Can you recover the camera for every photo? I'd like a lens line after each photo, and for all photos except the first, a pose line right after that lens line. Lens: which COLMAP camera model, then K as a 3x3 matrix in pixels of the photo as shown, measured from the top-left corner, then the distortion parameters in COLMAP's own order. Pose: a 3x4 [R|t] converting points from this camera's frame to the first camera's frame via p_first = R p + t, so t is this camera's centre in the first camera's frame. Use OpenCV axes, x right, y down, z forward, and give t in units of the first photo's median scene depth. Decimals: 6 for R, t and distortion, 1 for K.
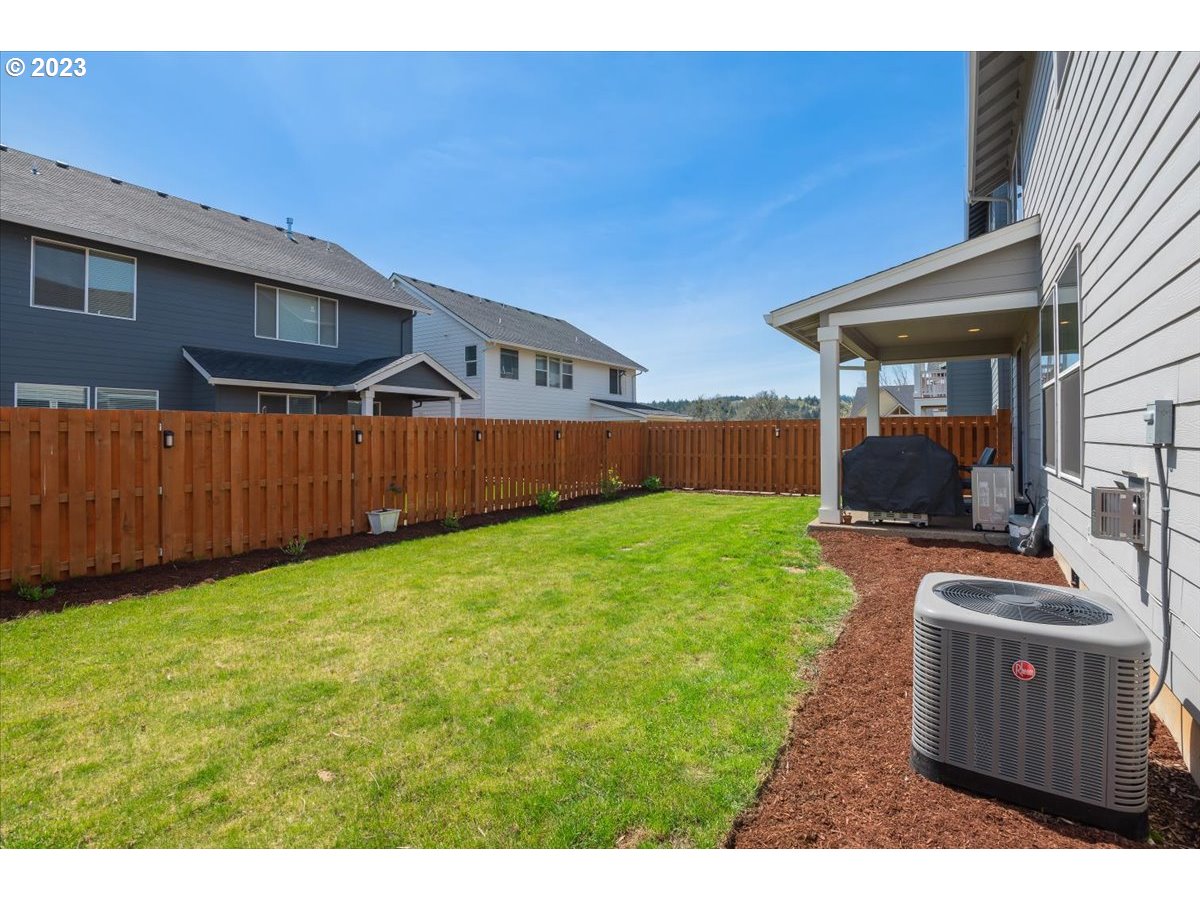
lens RADIAL K [[547.9, 0, 593.9], [0, 547.9, 429.9], [0, 0, 1]] dist [-0.001240, -0.000015]
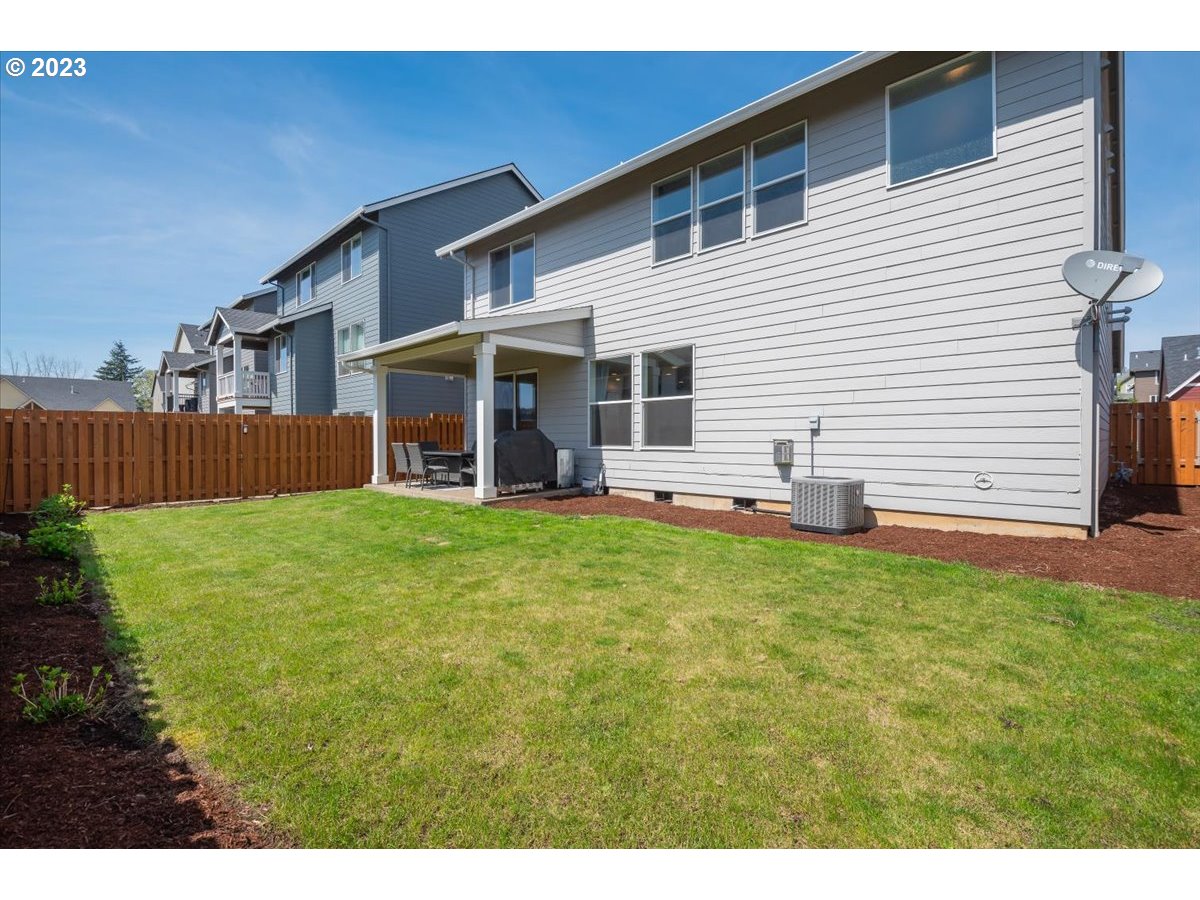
lens RADIAL K [[545.7, 0, 596.8], [0, 545.7, 443.3], [0, 0, 1]] dist [-0.012433, -0.000143]
pose [[0.165008, -0.000948, 0.986292, -0.776915], [-0.009299, 0.999954, 0.002517, 0.037737], [-0.986248, -0.009587, 0.164991, 0.545157]]
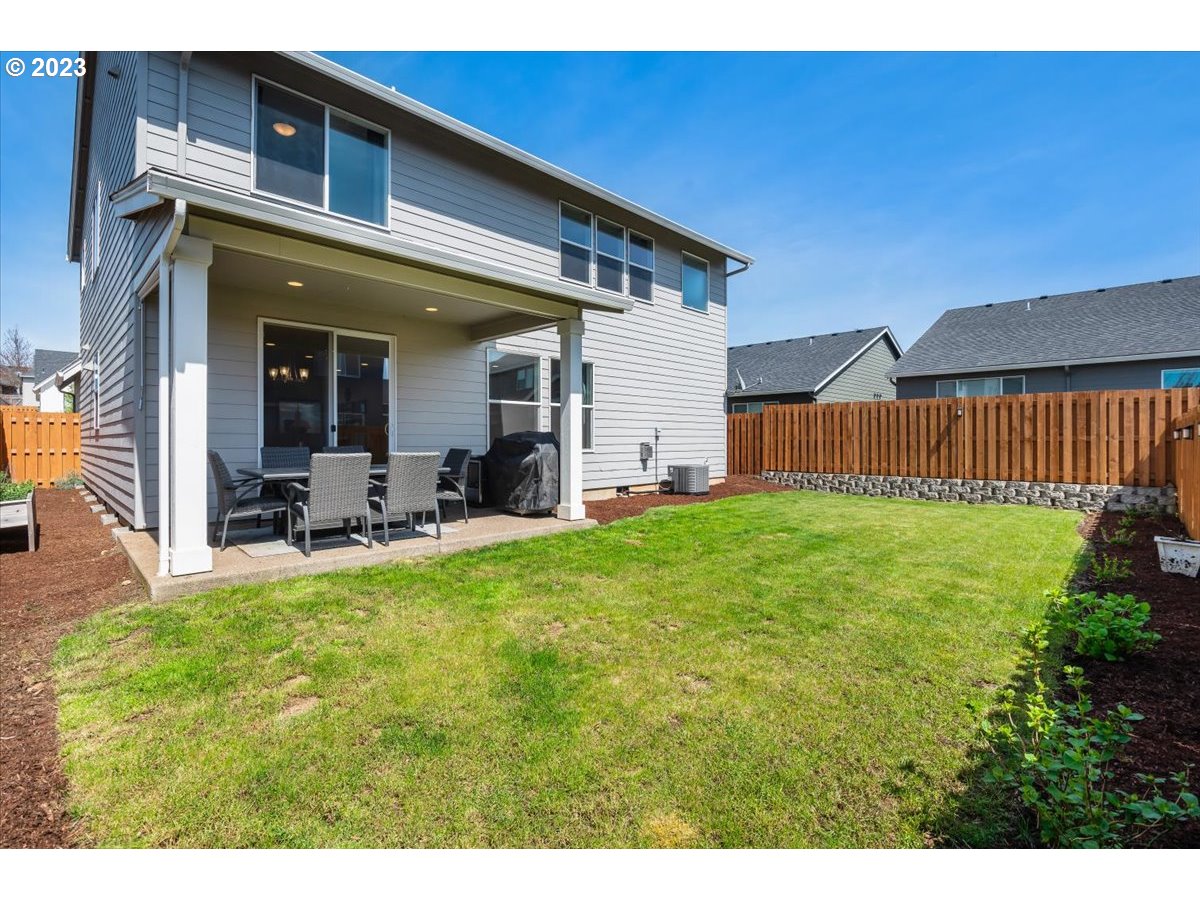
lens RADIAL K [[545.7, 0, 596.8], [0, 545.7, 443.3], [0, 0, 1]] dist [-0.012433, -0.000143]
pose [[-0.985353, 0.010616, 0.170196, 0.217834], [0.009280, 0.999920, -0.008646, 0.044250], [-0.170274, -0.006940, -0.985372, 1.976964]]
